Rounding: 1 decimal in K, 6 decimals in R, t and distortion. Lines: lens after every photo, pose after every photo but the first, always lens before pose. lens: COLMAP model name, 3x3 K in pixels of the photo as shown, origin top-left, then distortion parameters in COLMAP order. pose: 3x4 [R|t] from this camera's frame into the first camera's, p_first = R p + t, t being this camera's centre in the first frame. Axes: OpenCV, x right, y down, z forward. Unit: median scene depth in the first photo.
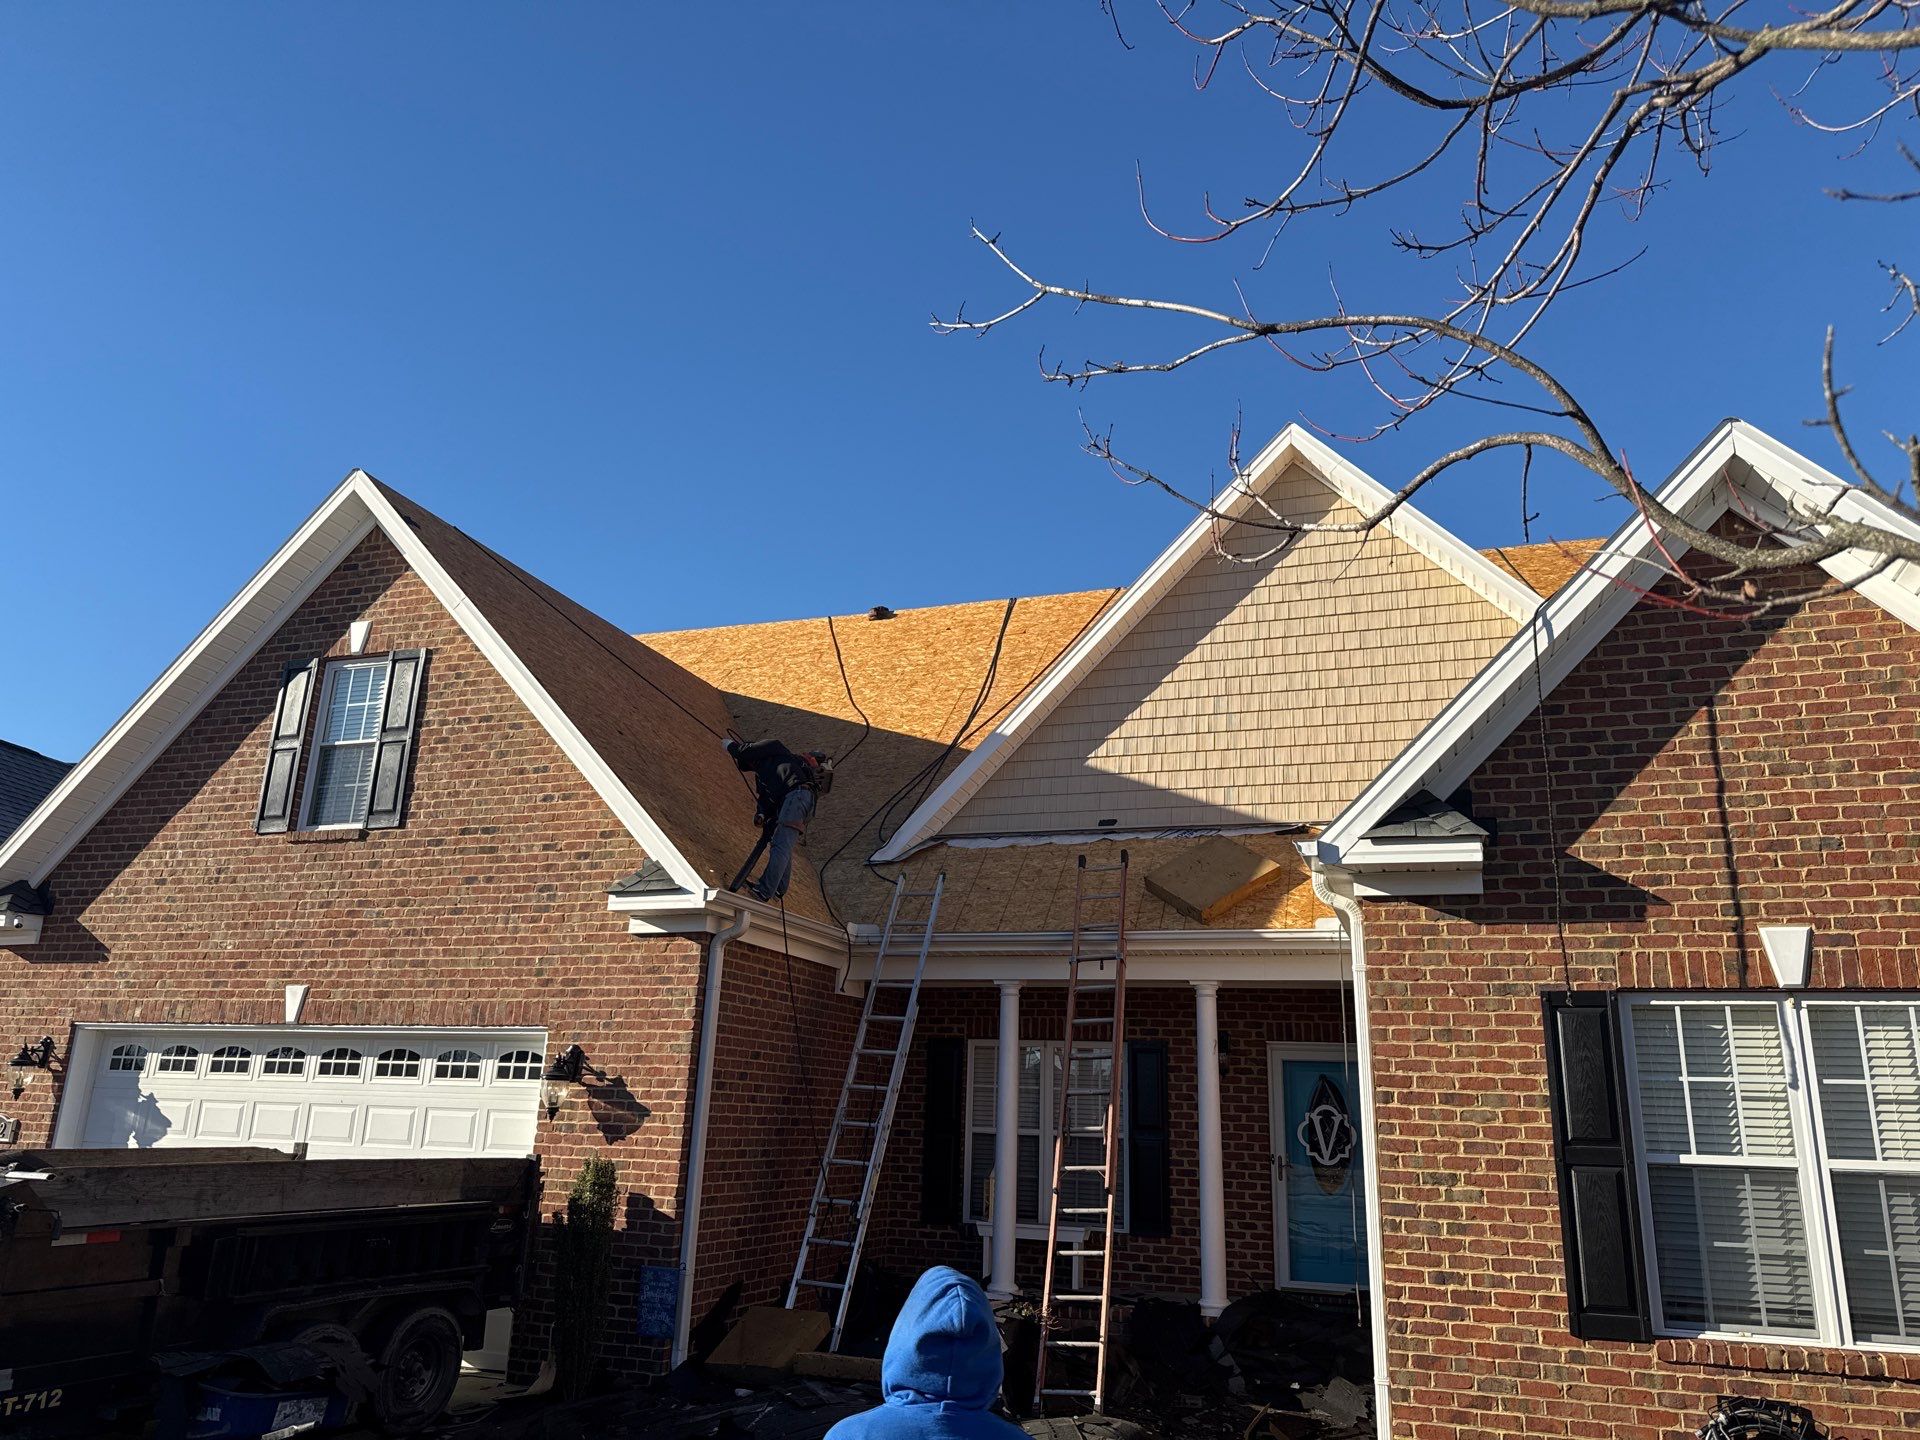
lens RADIAL K [[1403.3, 0, 963.6], [0, 1403.3, 707.0], [0, 0, 1]] dist [0.056466, -0.071150]
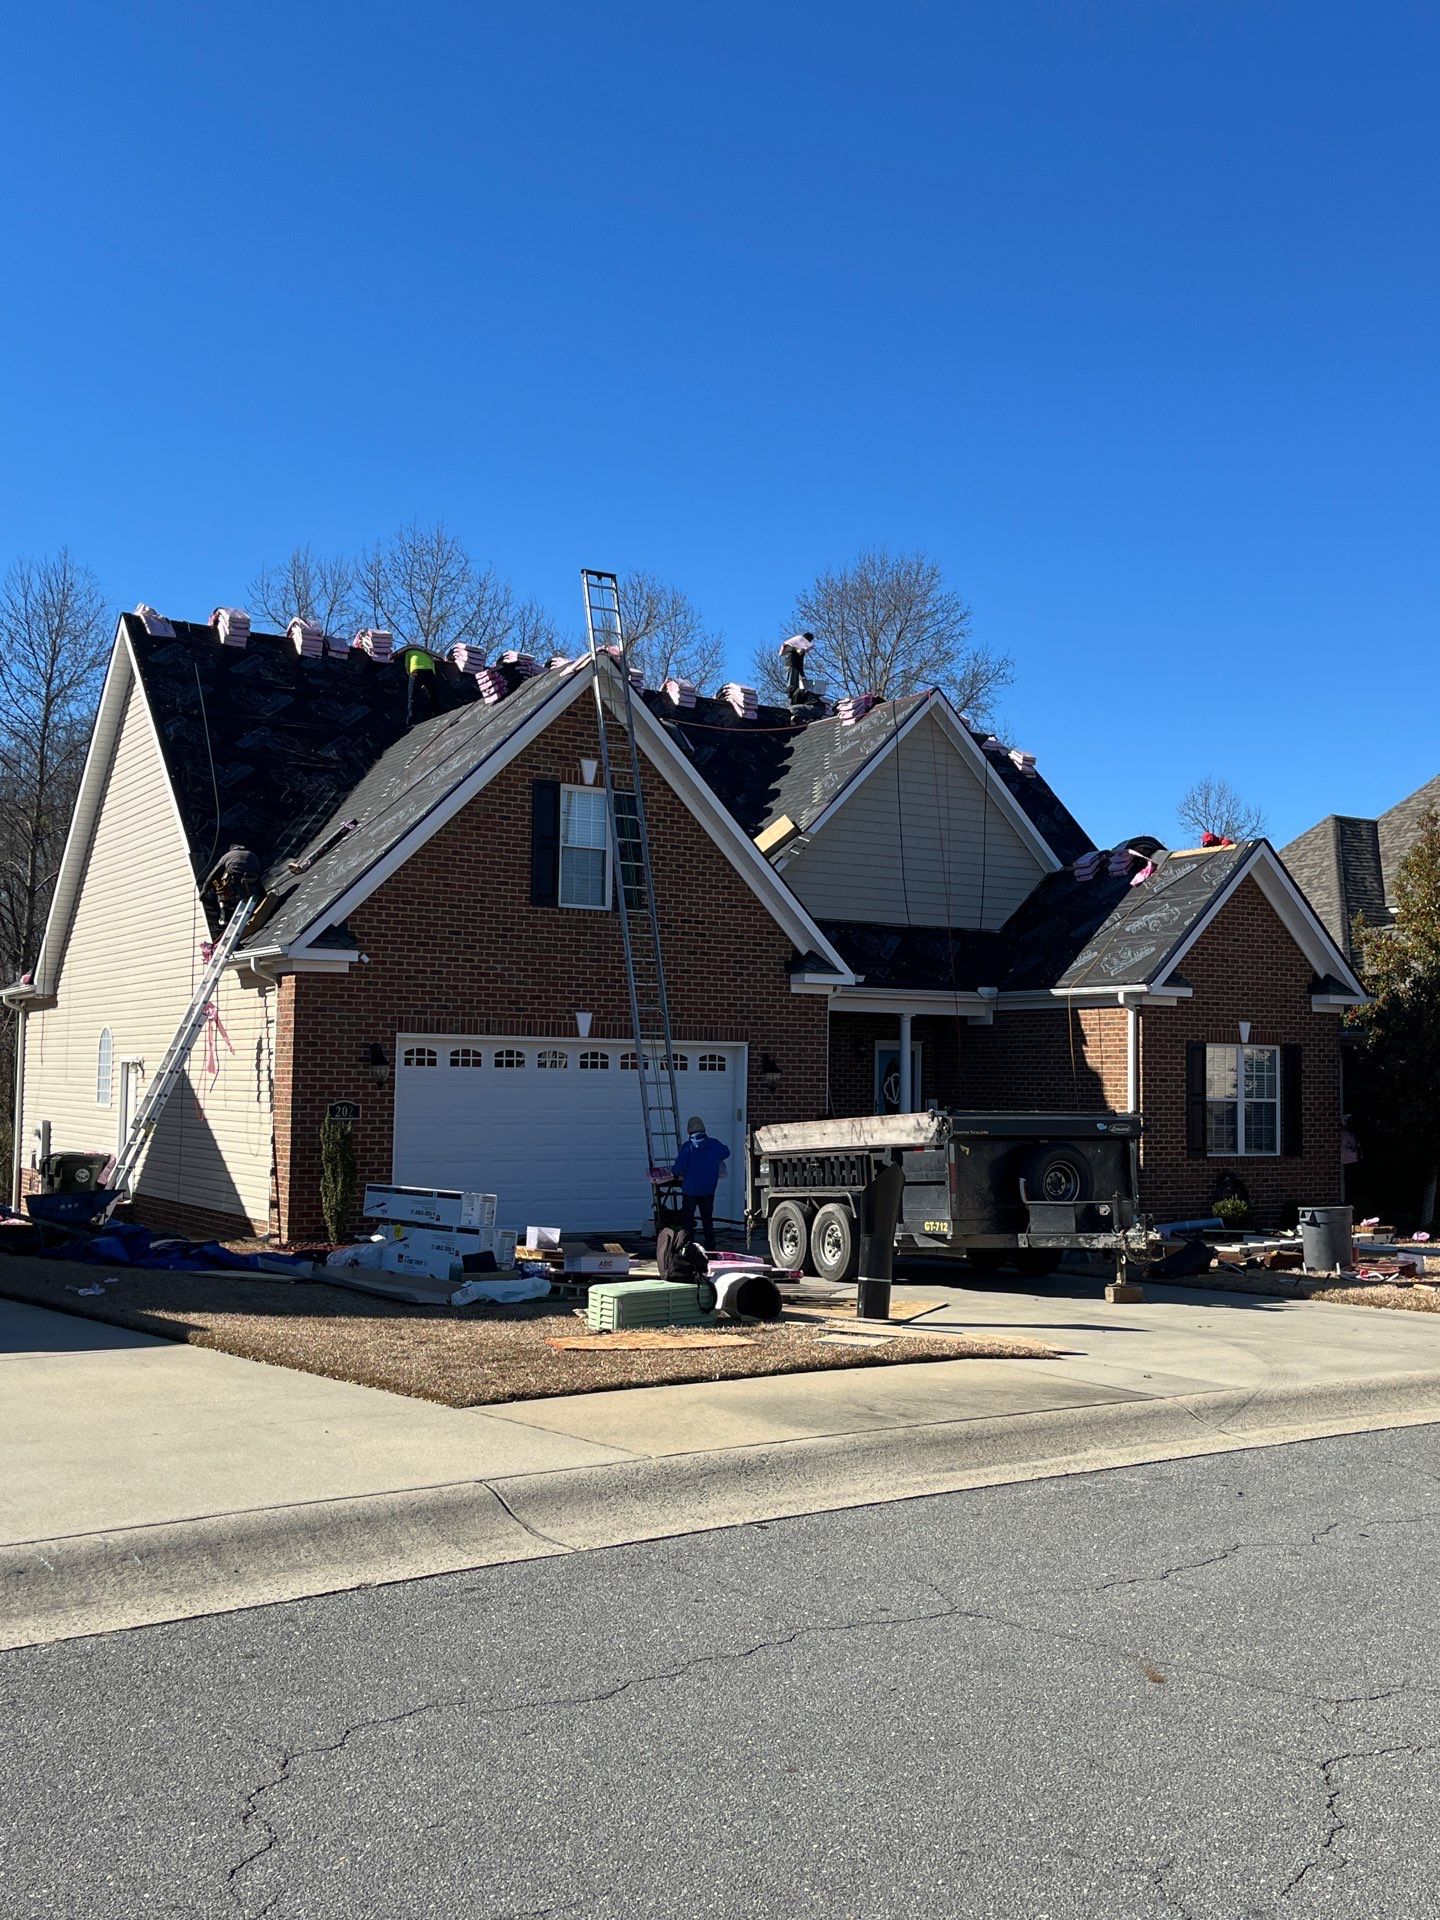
lens RADIAL K [[1982.9, 0, 721.1], [0, 1982.9, 964.7], [0, 0, 1]] dist [0.100979, 0.000000]
pose [[0.598409, 0.028237, 0.800693, -2.289744], [-0.216969, 0.967747, 0.128026, -0.172119], [-0.771253, -0.250338, 0.585235, -0.374937]]
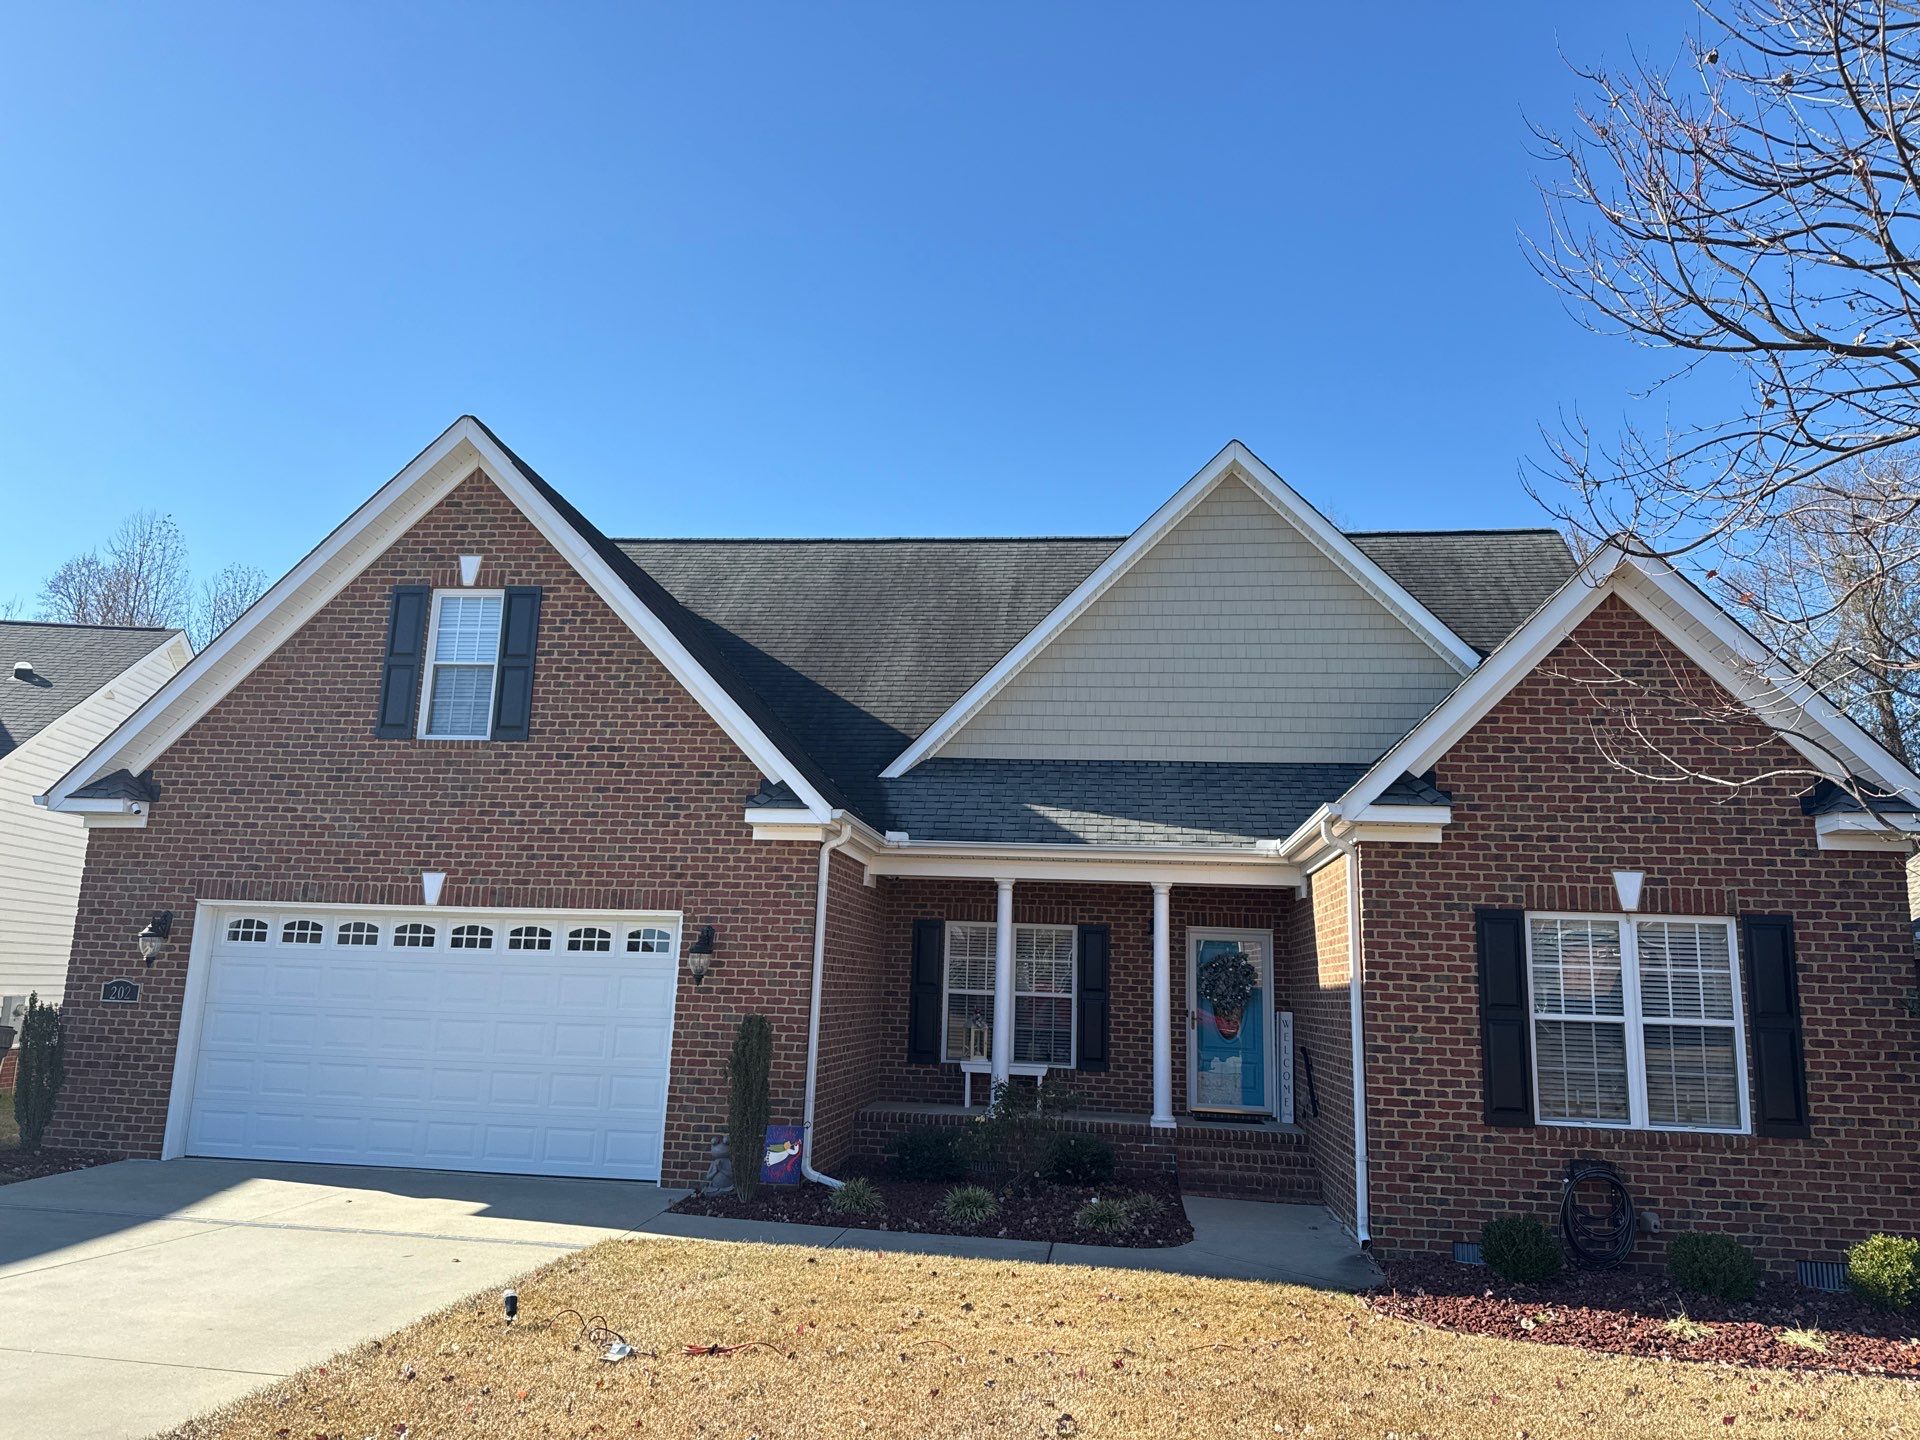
lens RADIAL K [[1403.3, 0, 954.9], [0, 1403.3, 709.9], [0, 0, 1]] dist [0.056466, -0.071150]
pose [[0.973925, 0.044745, 0.222414, -0.348404], [-0.067083, 0.993318, 0.093912, -0.083217], [-0.216725, -0.106383, 0.970419, -0.234978]]
